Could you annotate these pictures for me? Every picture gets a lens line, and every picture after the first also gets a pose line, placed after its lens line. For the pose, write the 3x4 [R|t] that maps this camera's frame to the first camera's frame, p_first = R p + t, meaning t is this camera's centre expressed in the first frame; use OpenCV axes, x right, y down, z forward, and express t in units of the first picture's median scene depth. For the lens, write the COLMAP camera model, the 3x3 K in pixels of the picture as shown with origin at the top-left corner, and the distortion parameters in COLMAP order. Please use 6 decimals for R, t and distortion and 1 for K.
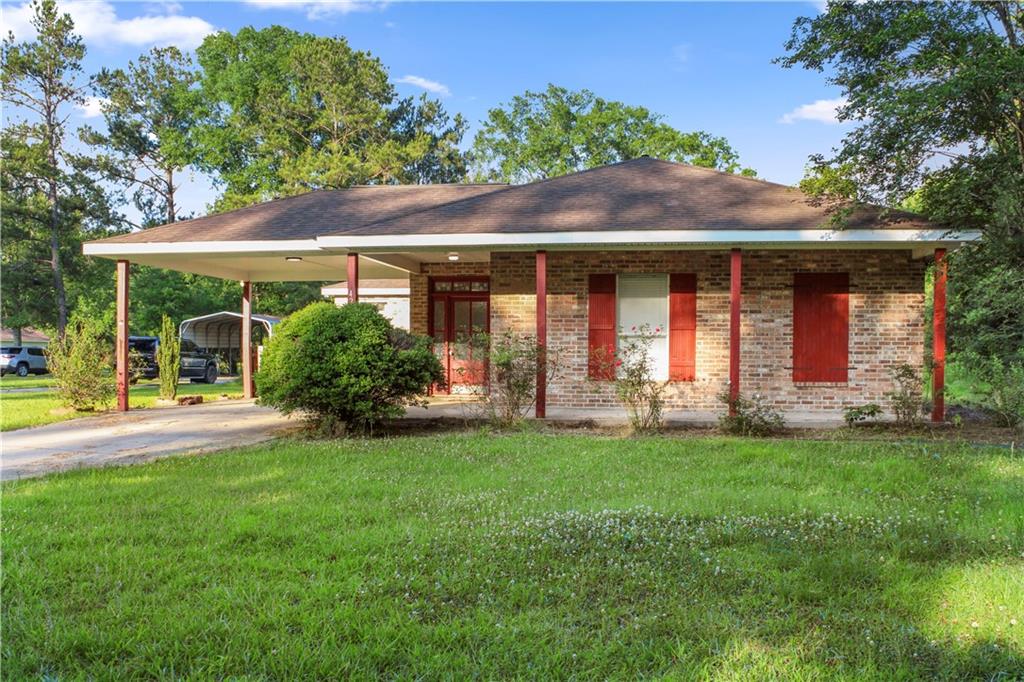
lens RADIAL K [[1056.0, 0, 513.2], [0, 1056.0, 343.1], [0, 0, 1]] dist [-0.071811, 0.000000]
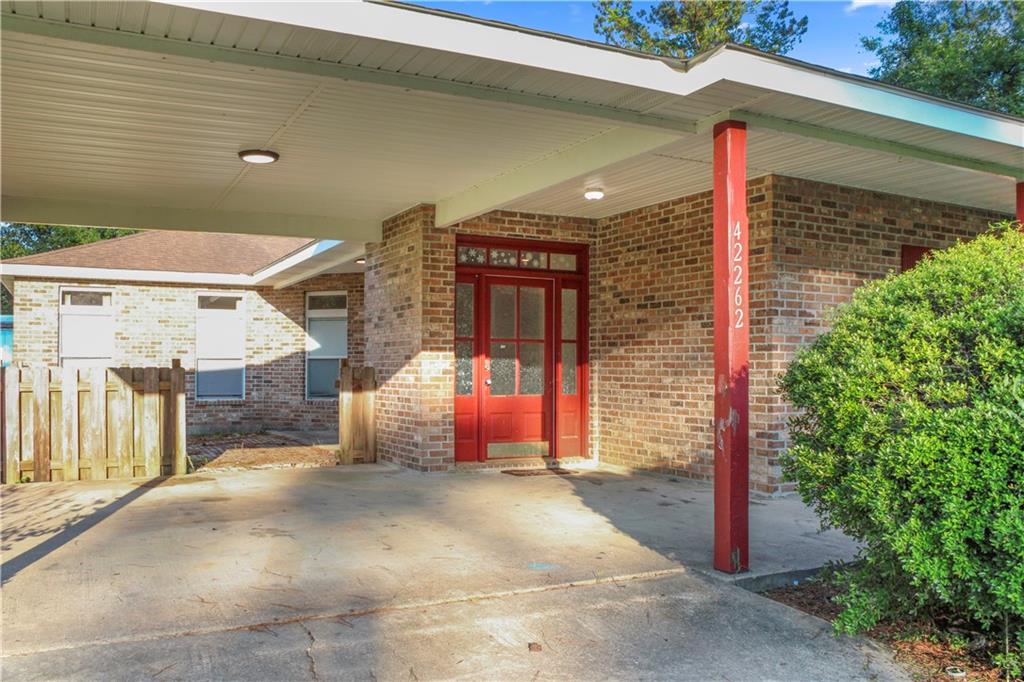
lens RADIAL K [[853.3, 0, 545.3], [0, 853.3, 372.5], [0, 0, 1]] dist [-0.010004, 0.002403]
pose [[0.750085, -0.006606, 0.661309, -0.334193], [-0.004625, 0.999873, 0.015234, -0.001850], [-0.661326, -0.014486, 0.749959, 0.687149]]
